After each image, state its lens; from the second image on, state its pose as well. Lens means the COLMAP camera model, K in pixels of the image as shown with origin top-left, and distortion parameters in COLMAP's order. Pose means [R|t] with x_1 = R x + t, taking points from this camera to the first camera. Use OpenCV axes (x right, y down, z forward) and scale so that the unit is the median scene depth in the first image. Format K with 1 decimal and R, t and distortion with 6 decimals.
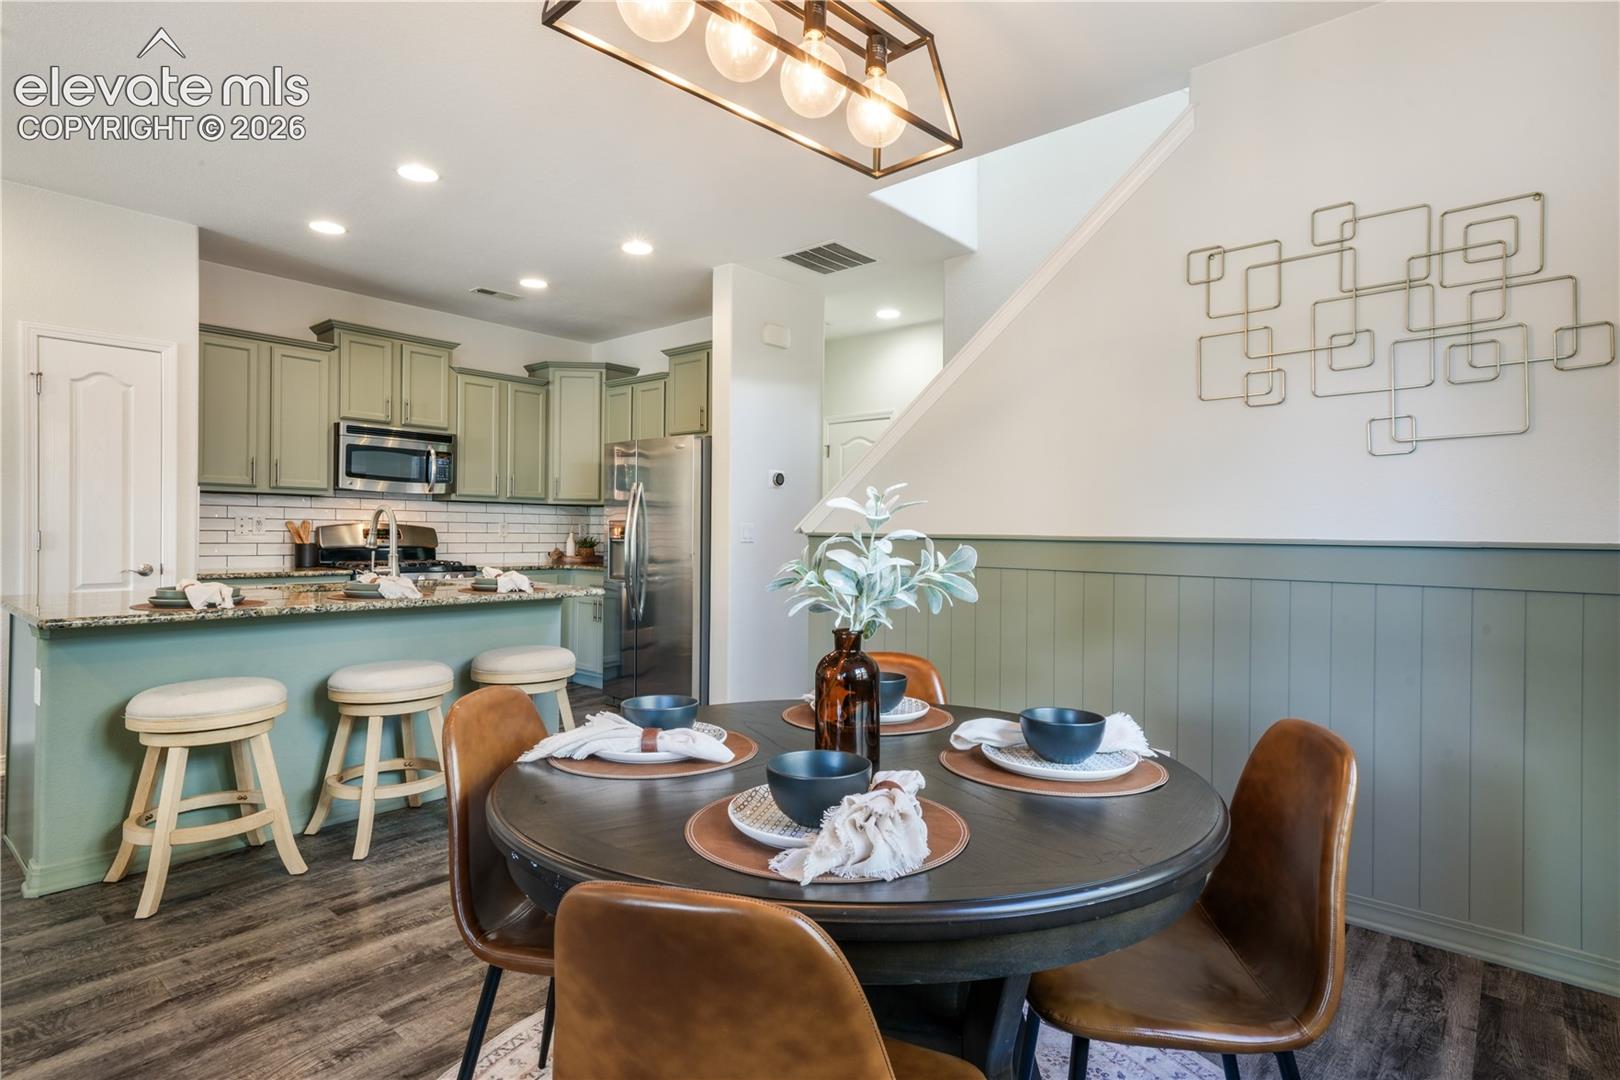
lens RADIAL K [[828.9, 0, 809.9], [0, 828.9, 533.5], [0, 0, 1]] dist [0.016124, 0.000202]
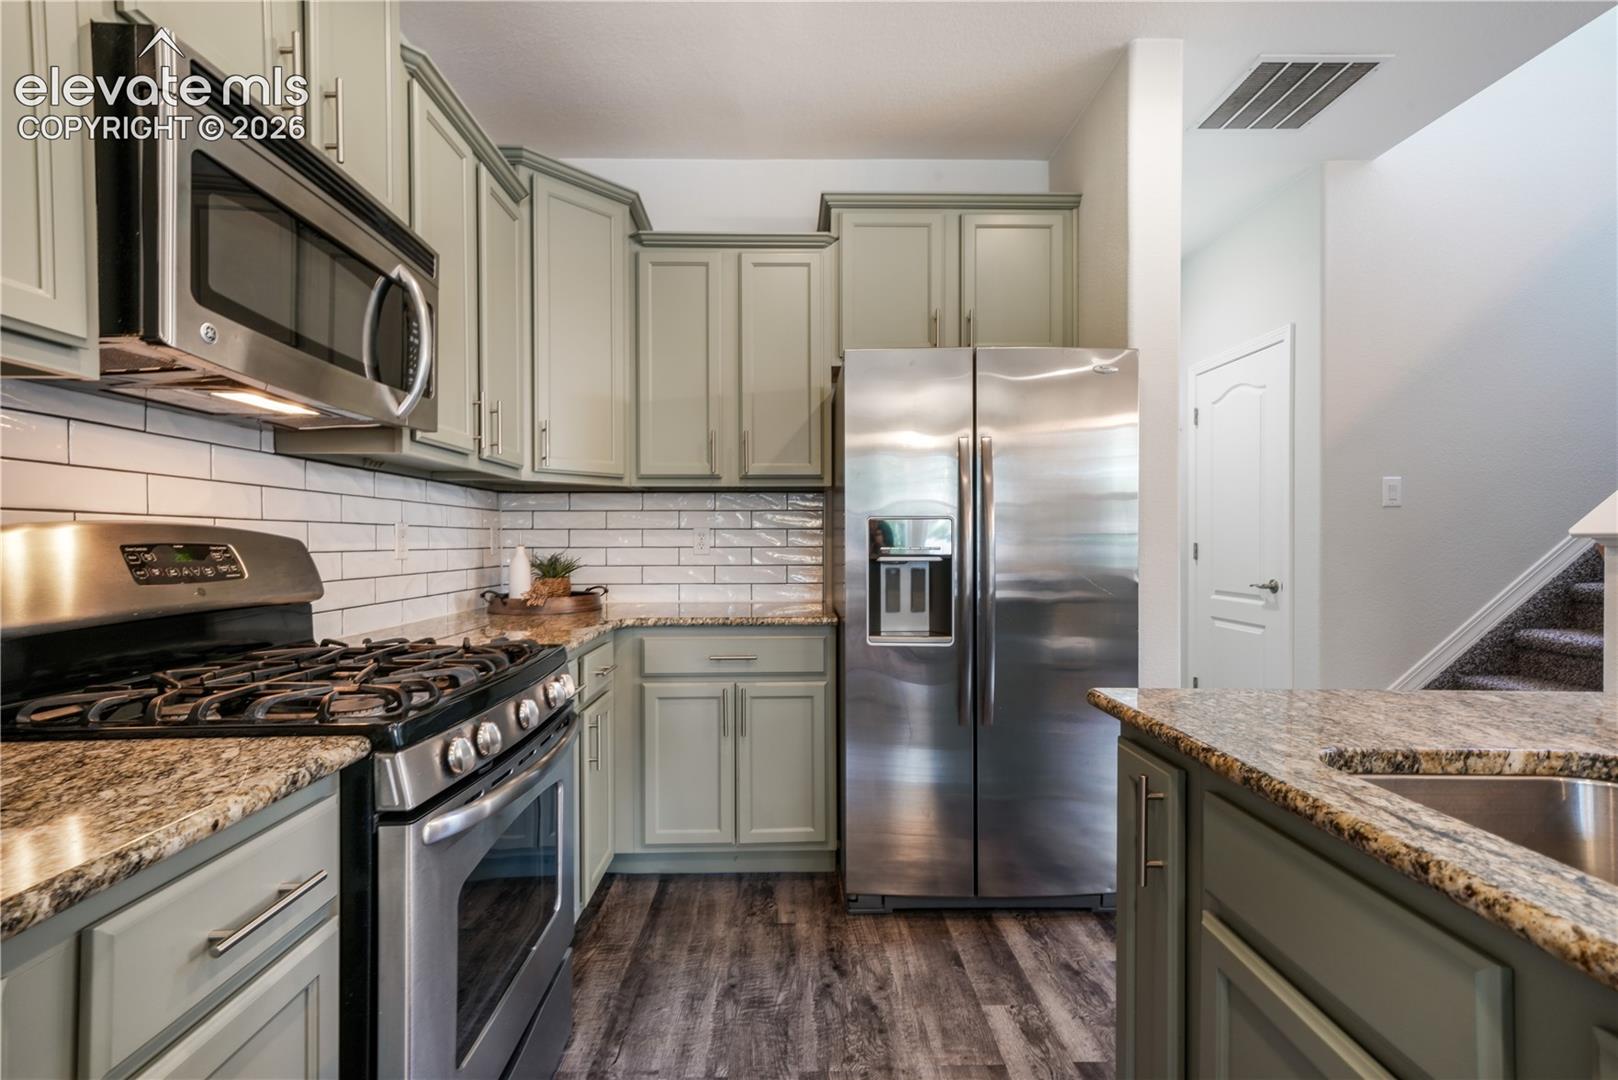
lens RADIAL K [[740.6, 0, 806.7], [0, 740.6, 544.1], [0, 0, 1]] dist [0.014767, 0.000100]
pose [[0.744958, -0.016671, 0.666903, -0.566366], [0.012603, 0.999861, 0.010917, -0.006253], [-0.666993, 0.000272, 0.745064, 0.748227]]
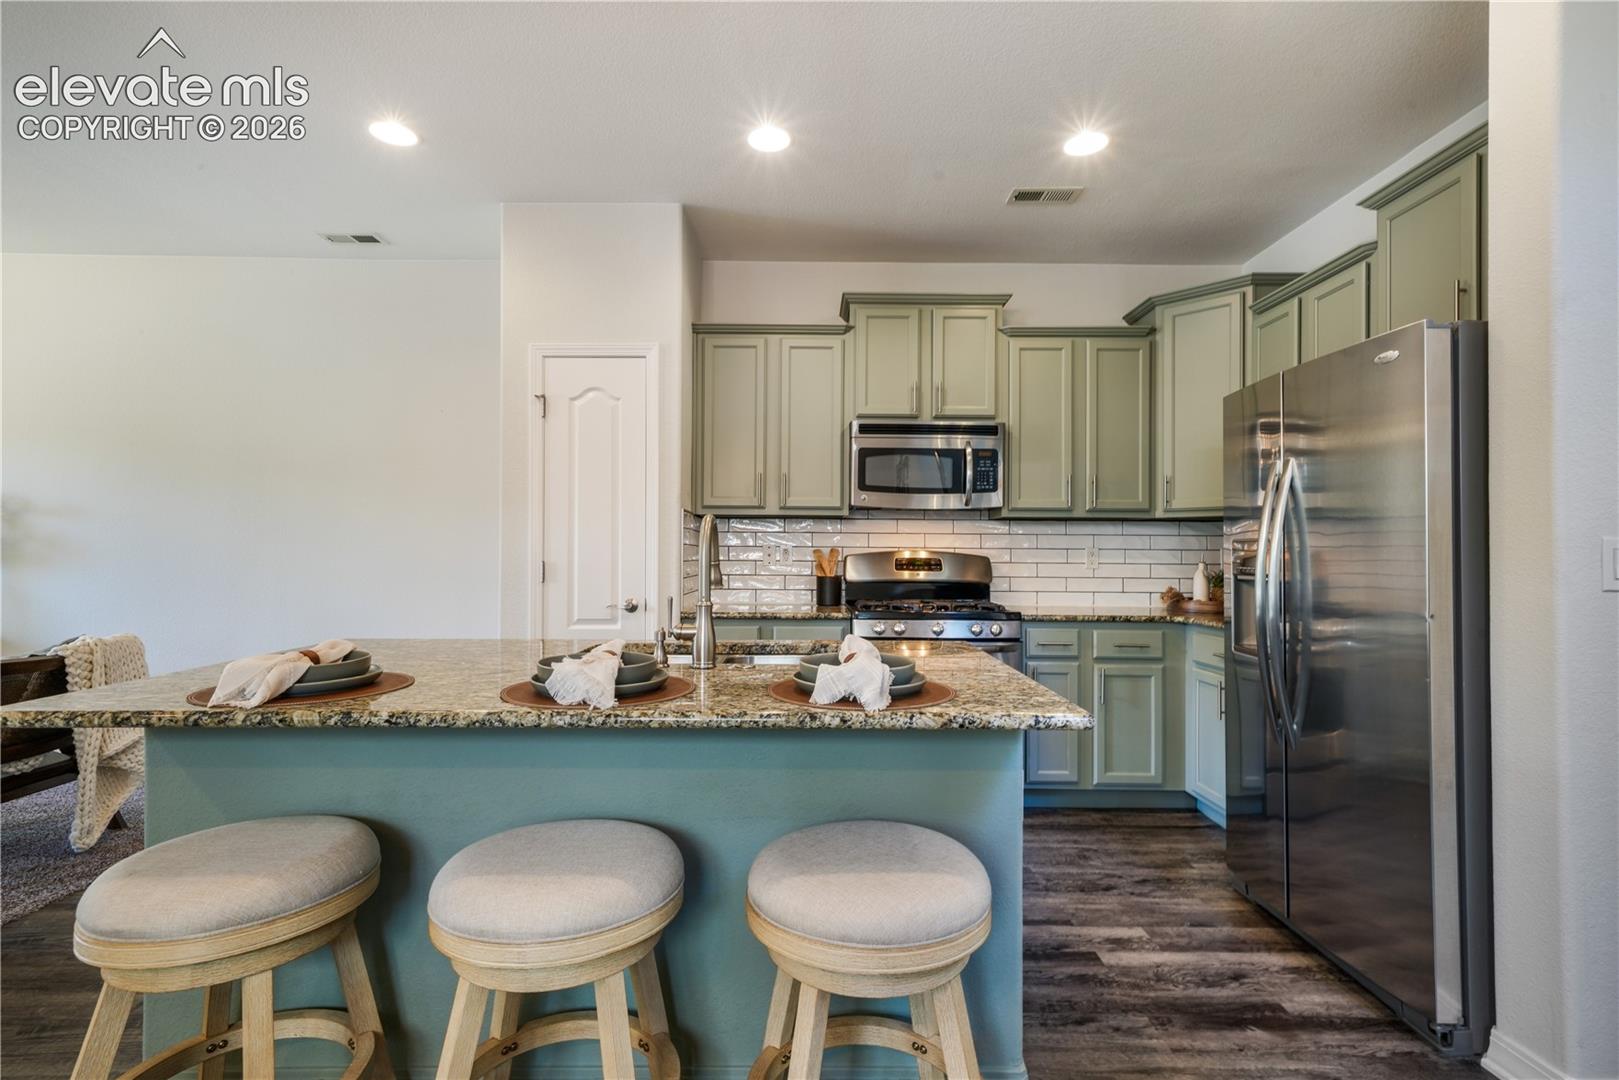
lens RADIAL K [[763.7, 0, 805.1], [0, 763.7, 544.8], [0, 0, 1]] dist [0.004553, 0.007653]
pose [[0.648207, -0.018576, -0.761237, -0.050980], [-0.000769, 0.999686, -0.025050, -0.000212], [0.761464, 0.016823, 0.647989, 0.502780]]
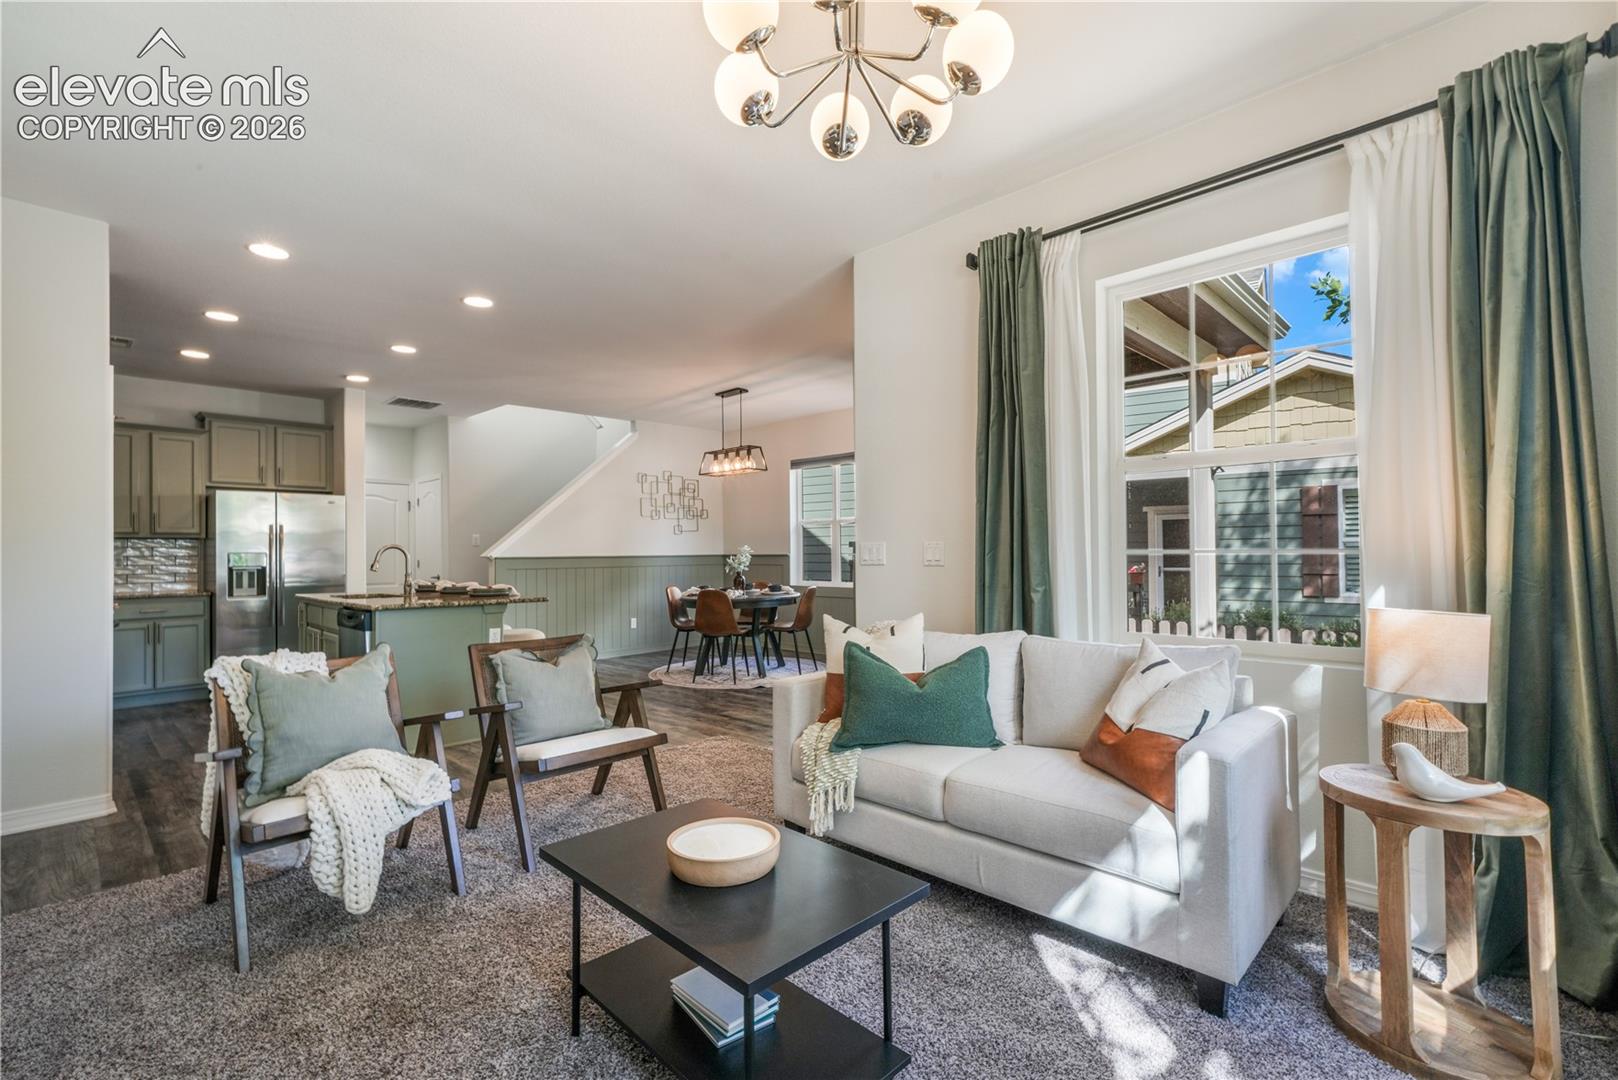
lens RADIAL K [[704.7, 0, 802.1], [0, 704.7, 543.5], [0, 0, 1]] dist [0.011221, -0.000023]
pose [[0.061866, 0.001277, 0.998084, -1.307416], [0.016109, 0.999868, -0.002278, -0.014312], [-0.997954, 0.016219, 0.061837, 0.077021]]
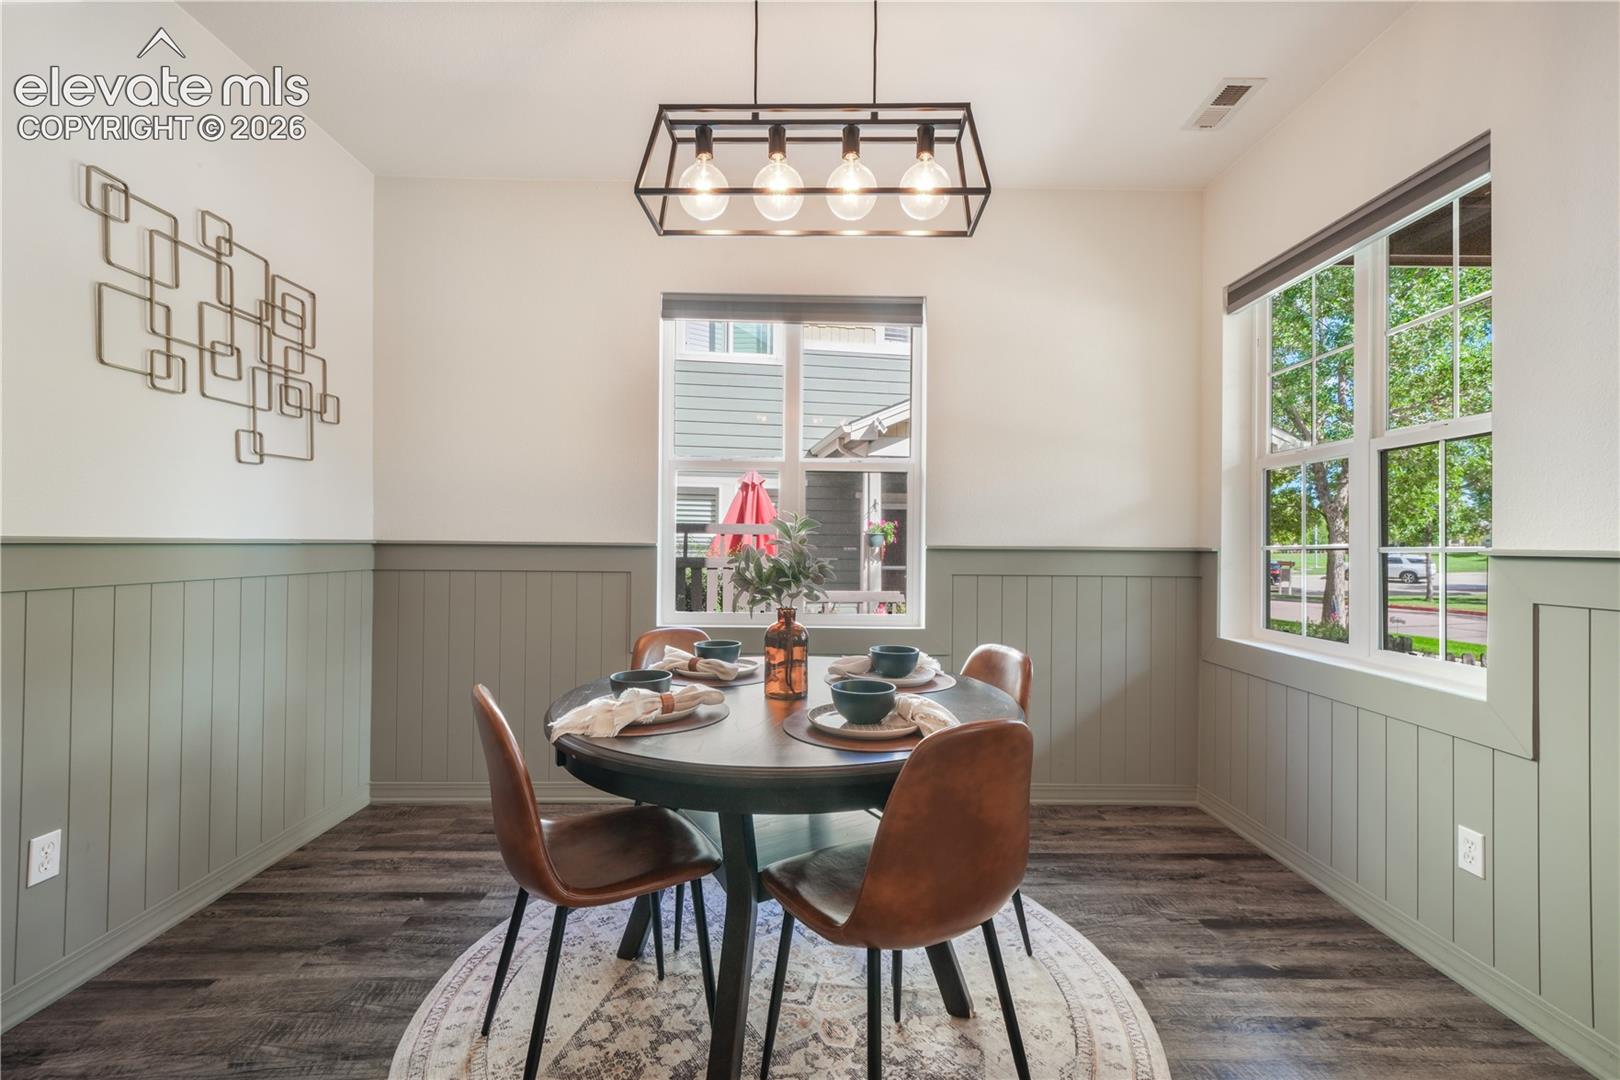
lens RADIAL K [[716.3, 0, 804.0], [0, 716.3, 541.9], [0, 0, 1]] dist [-0.000472, 0.007788]
pose [[-0.660904, -0.014966, 0.750321, -0.258799], [-0.012521, 0.999882, 0.008914, -0.002367], [-0.750366, -0.003503, -0.661013, 0.507850]]
